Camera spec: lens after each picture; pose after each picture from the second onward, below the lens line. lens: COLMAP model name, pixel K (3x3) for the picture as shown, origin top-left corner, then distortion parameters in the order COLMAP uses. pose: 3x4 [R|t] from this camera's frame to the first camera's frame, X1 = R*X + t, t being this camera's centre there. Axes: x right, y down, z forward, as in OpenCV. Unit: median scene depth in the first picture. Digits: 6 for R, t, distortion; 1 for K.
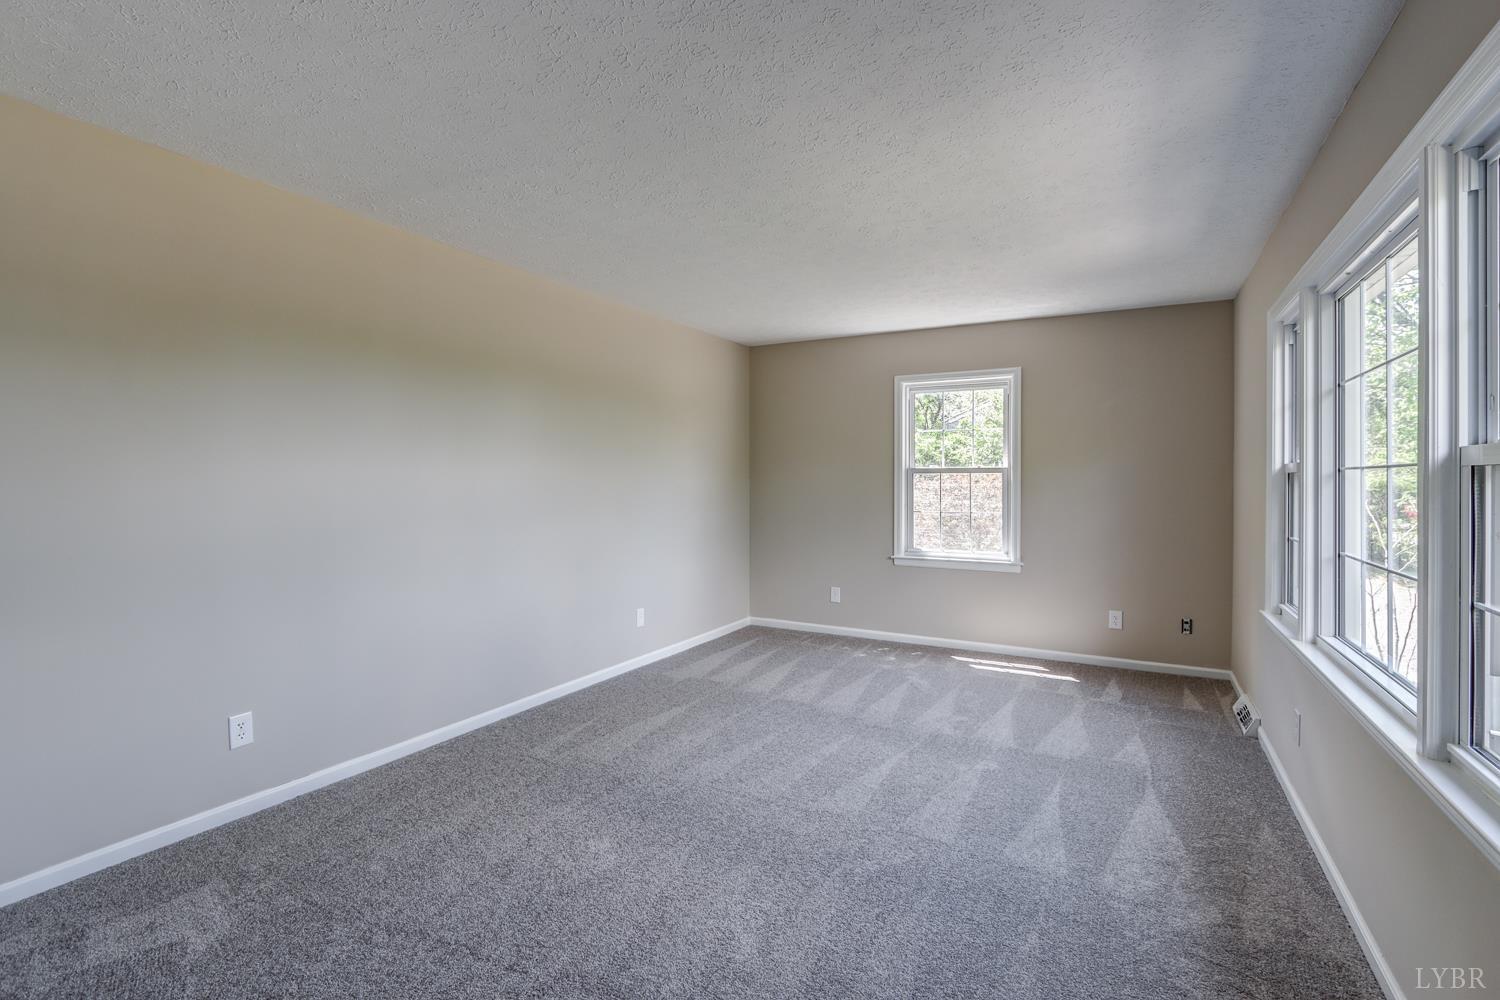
lens RADIAL K [[720.8, 0, 747.9], [0, 720.8, 500.3], [0, 0, 1]] dist [-0.018882, 0.003193]
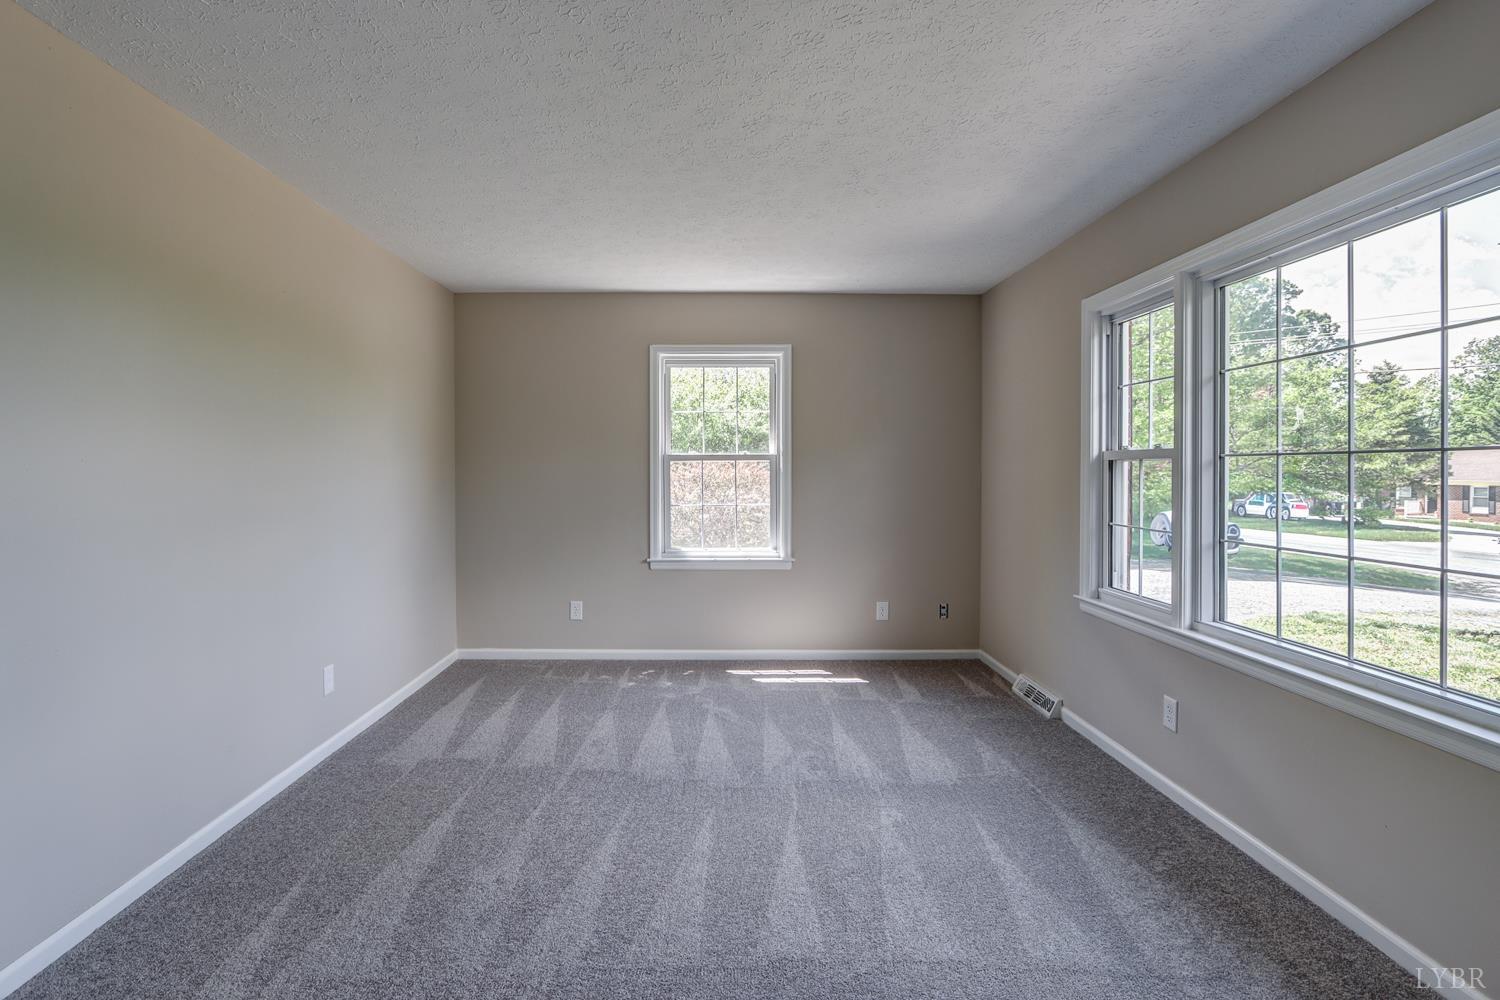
lens RADIAL K [[720.8, 0, 738.1], [0, 720.8, 491.2], [0, 0, 1]] dist [-0.018882, 0.003193]
pose [[0.867549, -0.016155, 0.497089, -0.156379], [0.015634, 0.999864, 0.005208, -0.005620], [-0.497105, 0.003254, 0.867684, 0.269208]]
